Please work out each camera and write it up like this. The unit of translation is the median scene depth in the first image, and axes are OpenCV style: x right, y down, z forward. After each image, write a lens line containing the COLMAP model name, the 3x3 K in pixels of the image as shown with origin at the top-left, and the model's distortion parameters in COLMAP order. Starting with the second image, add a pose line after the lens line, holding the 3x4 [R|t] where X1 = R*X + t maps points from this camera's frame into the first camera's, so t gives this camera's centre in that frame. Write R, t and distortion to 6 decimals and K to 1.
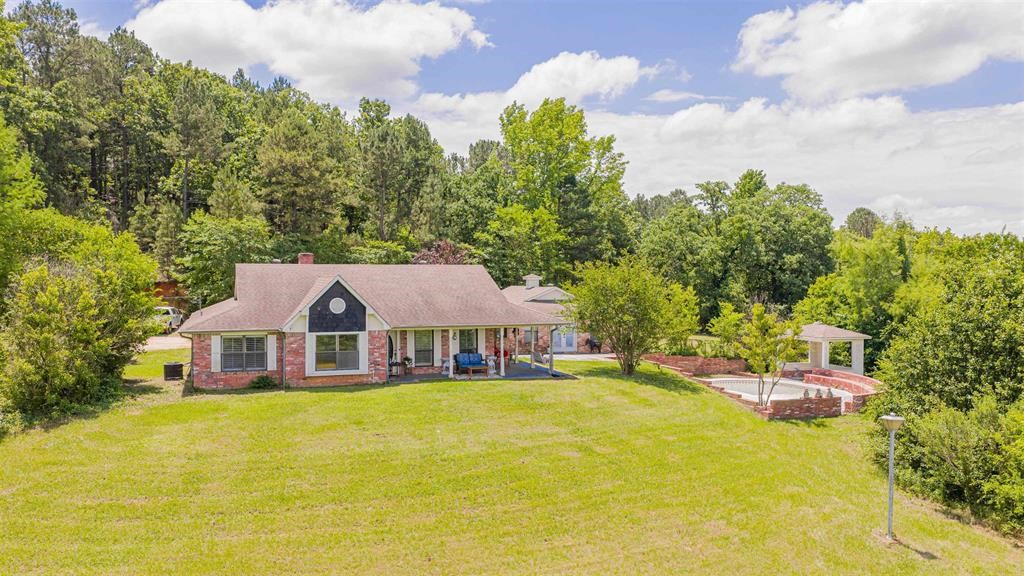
lens RADIAL K [[890.9, 0, 546.3], [0, 890.9, 287.6], [0, 0, 1]] dist [-0.008082, -0.006771]
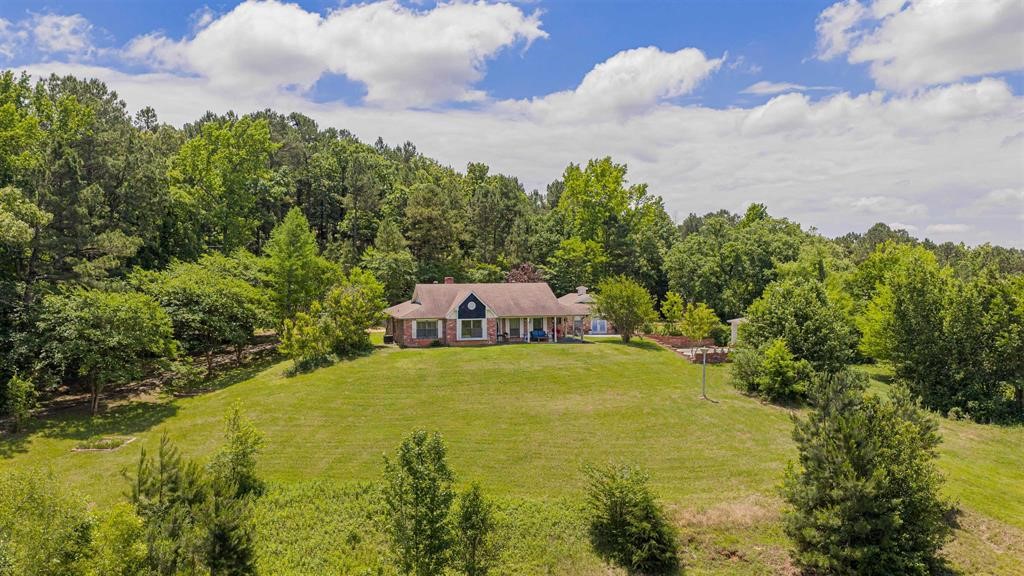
lens RADIAL K [[909.8, 0, 512.0], [0, 909.8, 288.0], [0, 0, 1]] dist [-0.004221, -0.001077]
pose [[0.990549, -0.010720, -0.136738, 0.119150], [0.010250, 0.999939, -0.004141, -0.008722], [0.136774, 0.002700, 0.990599, -0.888768]]
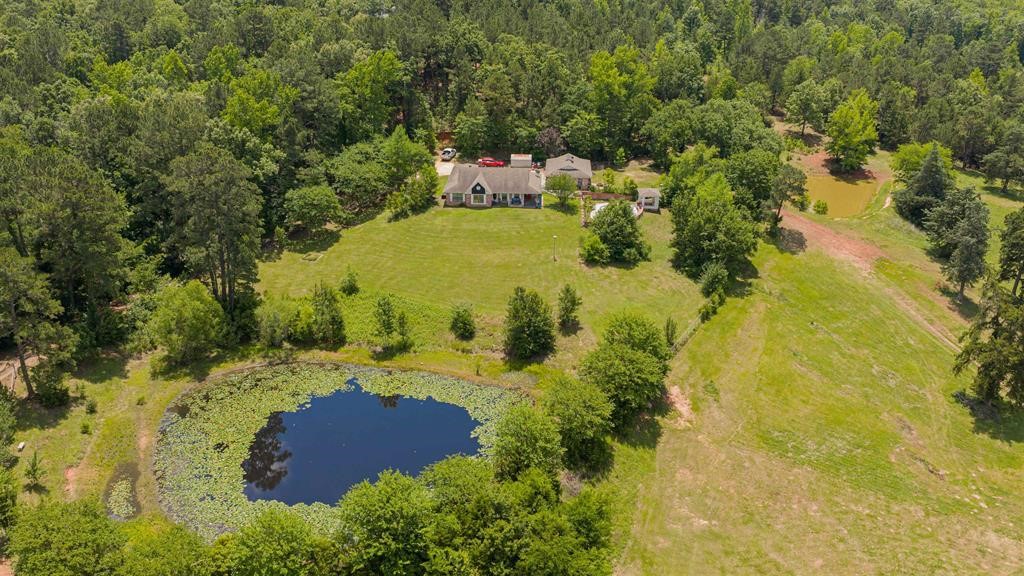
lens RADIAL K [[909.8, 0, 512.0], [0, 909.8, 288.0], [0, 0, 1]] dist [-0.004221, -0.001077]
pose [[0.927803, 0.137765, -0.346701, 1.227473], [-0.012626, 0.940384, 0.339880, -0.838688], [0.372856, -0.310964, 0.874231, -2.365708]]
